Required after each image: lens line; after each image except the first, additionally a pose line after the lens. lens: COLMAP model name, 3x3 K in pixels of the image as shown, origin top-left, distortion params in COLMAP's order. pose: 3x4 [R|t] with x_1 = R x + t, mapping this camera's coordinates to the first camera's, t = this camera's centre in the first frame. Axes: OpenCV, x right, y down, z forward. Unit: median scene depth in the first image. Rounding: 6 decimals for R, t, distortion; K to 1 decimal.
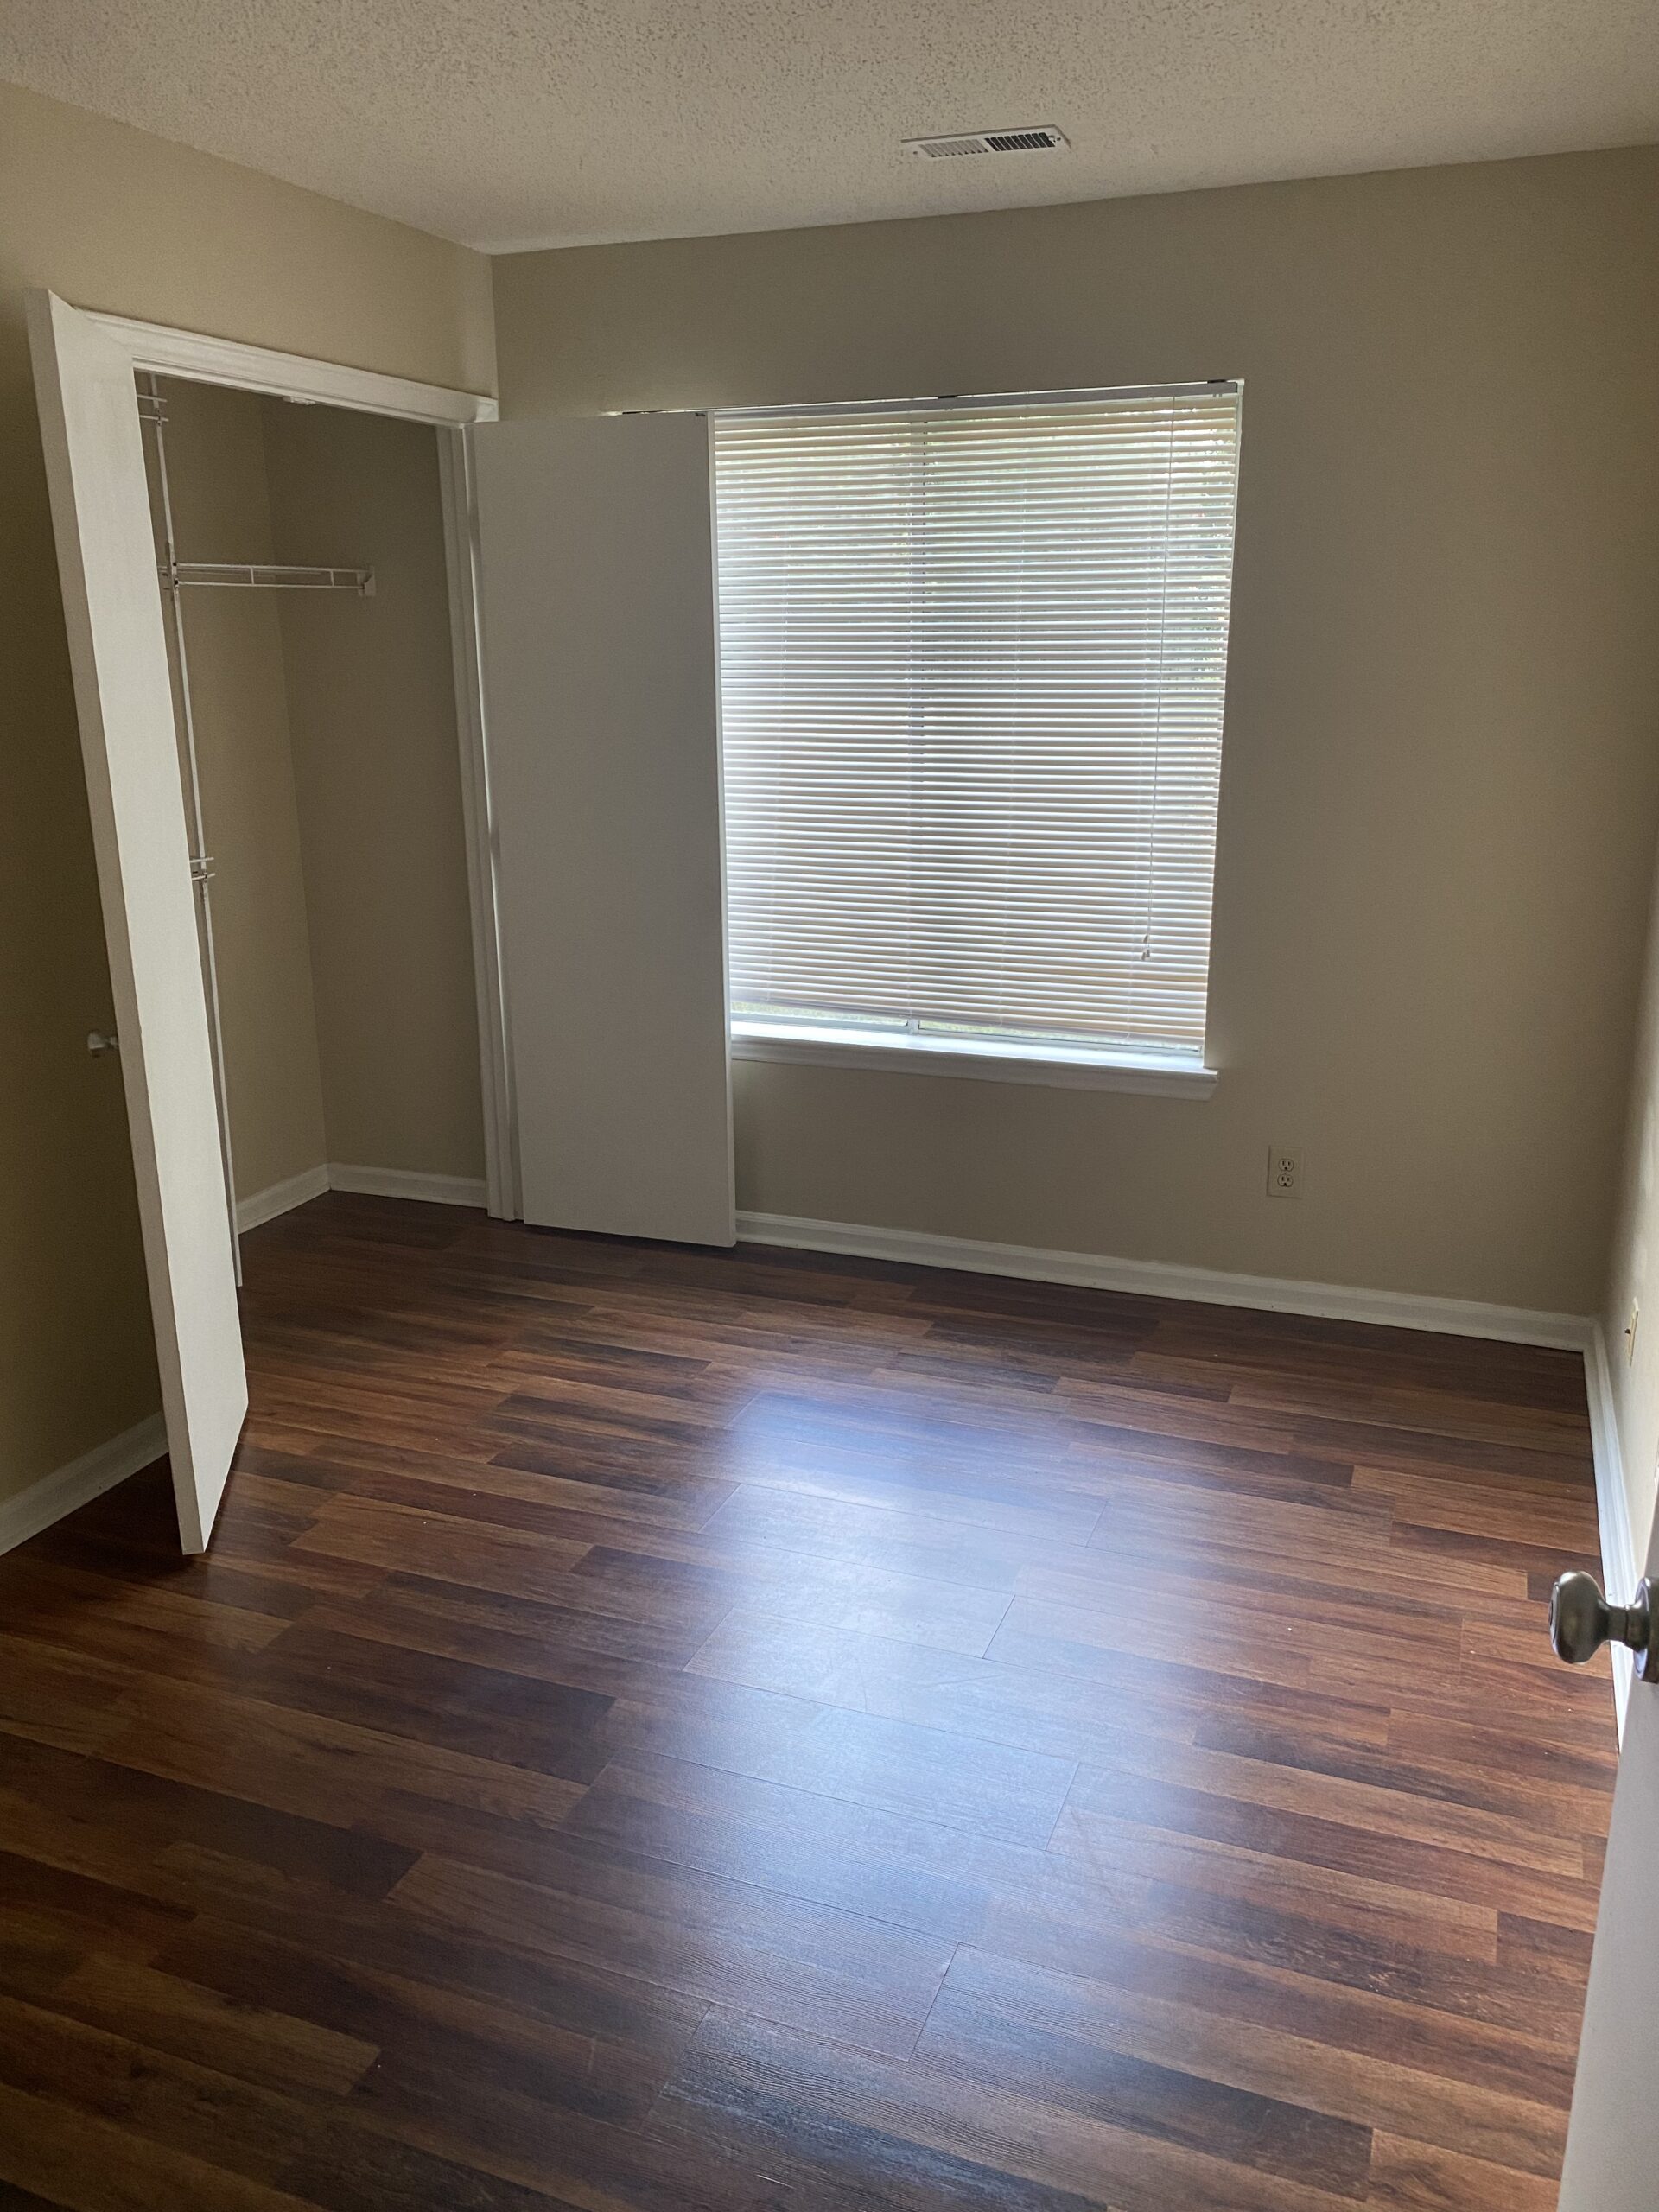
lens RADIAL K [[1690.5, 0, 842.8], [0, 1690.5, 1099.0], [0, 0, 1]] dist [0.053902, -0.038111]
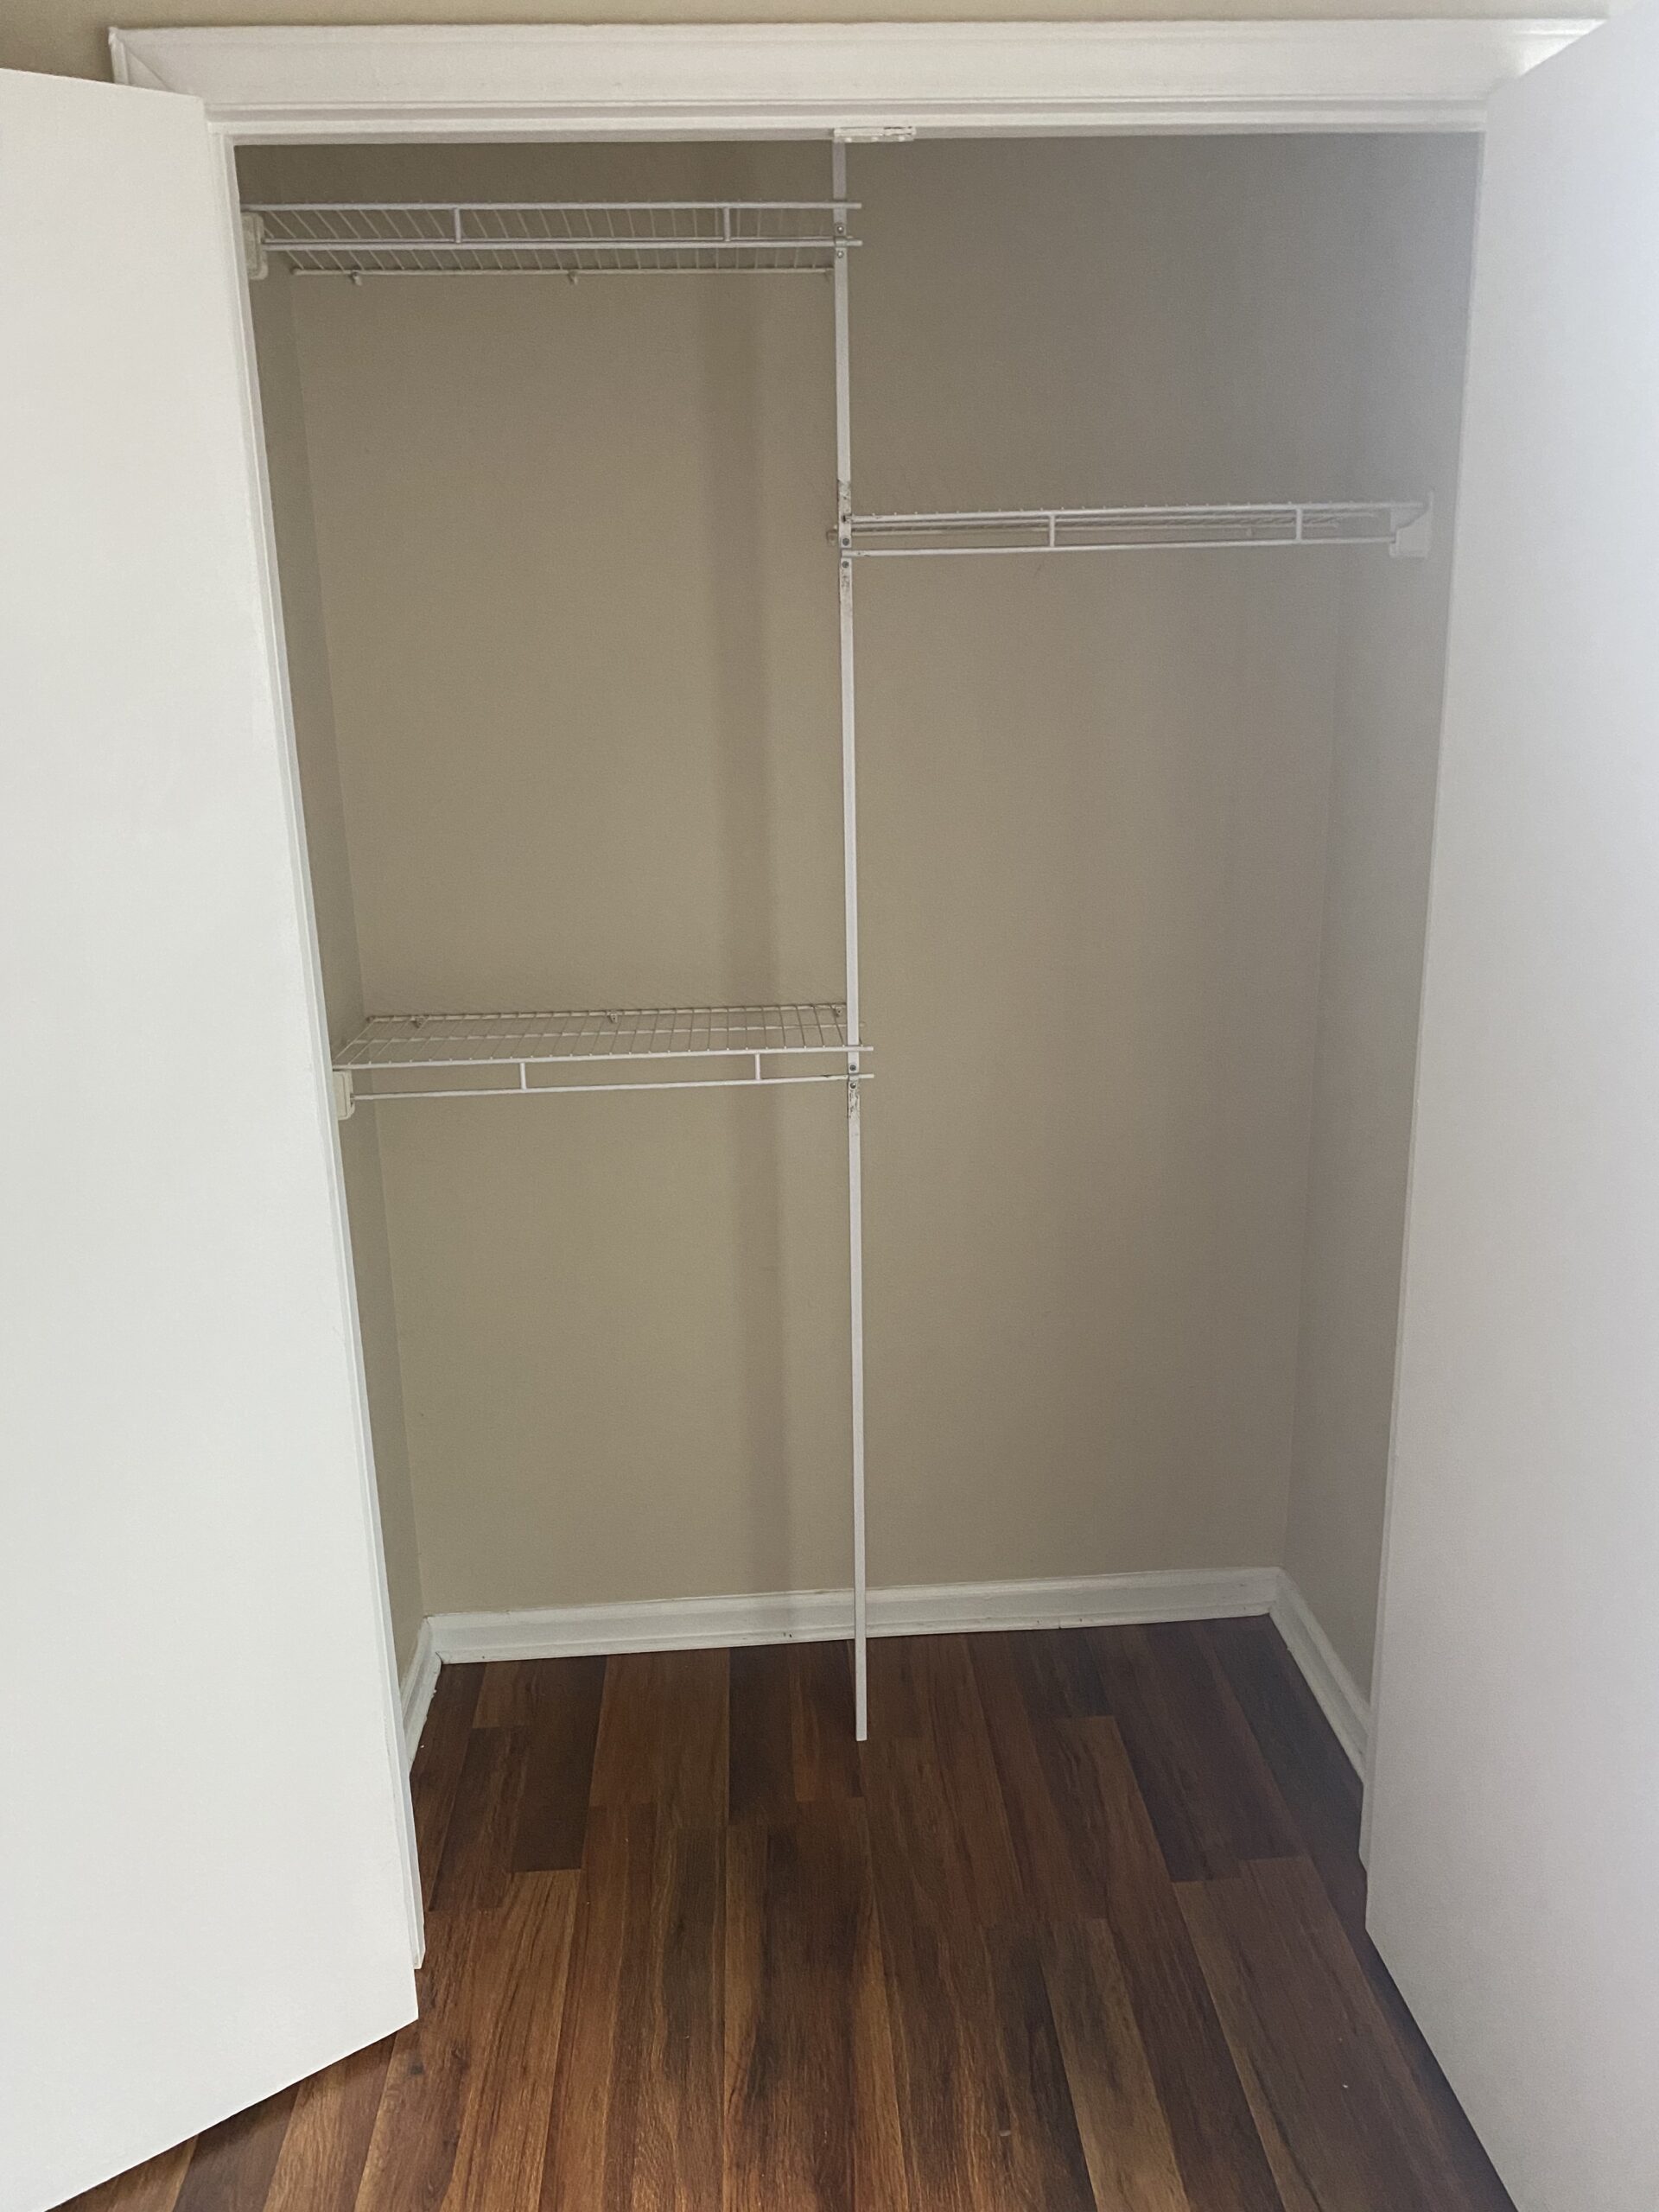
lens RADIAL K [[1651.9, 0, 831.8], [0, 1651.9, 1073.5], [0, 0, 1]] dist [0.038657, -0.141108]
pose [[0.428187, 0.246149, -0.869521, 0.099740], [-0.225211, 0.960897, 0.161113, -0.228779], [0.875178, 0.126840, 0.466879, 0.776674]]
